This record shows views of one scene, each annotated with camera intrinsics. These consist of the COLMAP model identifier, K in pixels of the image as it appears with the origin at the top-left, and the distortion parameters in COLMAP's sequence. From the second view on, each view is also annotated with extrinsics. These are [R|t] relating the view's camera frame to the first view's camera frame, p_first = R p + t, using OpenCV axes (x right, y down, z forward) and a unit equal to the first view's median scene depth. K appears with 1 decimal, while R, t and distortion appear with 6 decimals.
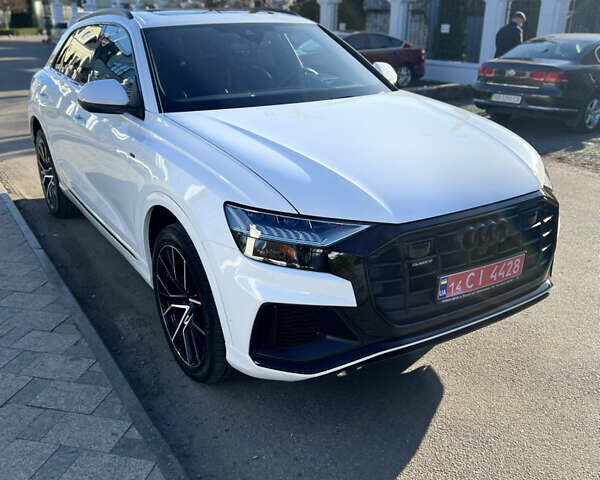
lens RADIAL K [[589.1, 0, 299.3], [0, 589.1, 240.3], [0, 0, 1]] dist [0.046626, 0.000000]
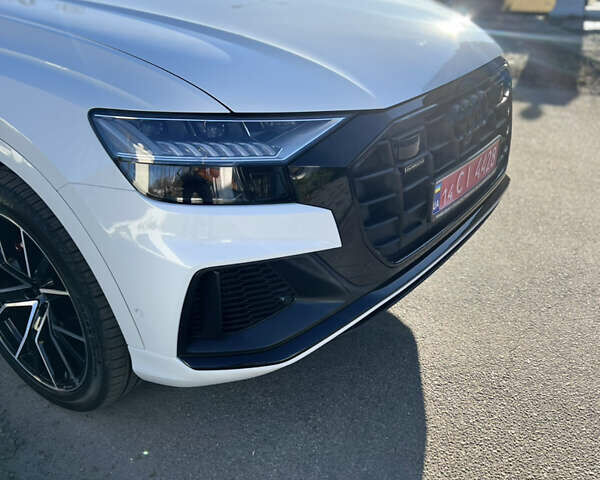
lens RADIAL K [[589.1, 0, 286.9], [0, 589.1, 245.8], [0, 0, 1]] dist [0.046626, 0.000000]
pose [[0.931589, -0.190245, 0.309756, -0.150108], [0.157252, 0.979169, 0.128449, 0.017777], [-0.327740, -0.070952, 0.942100, 0.388133]]
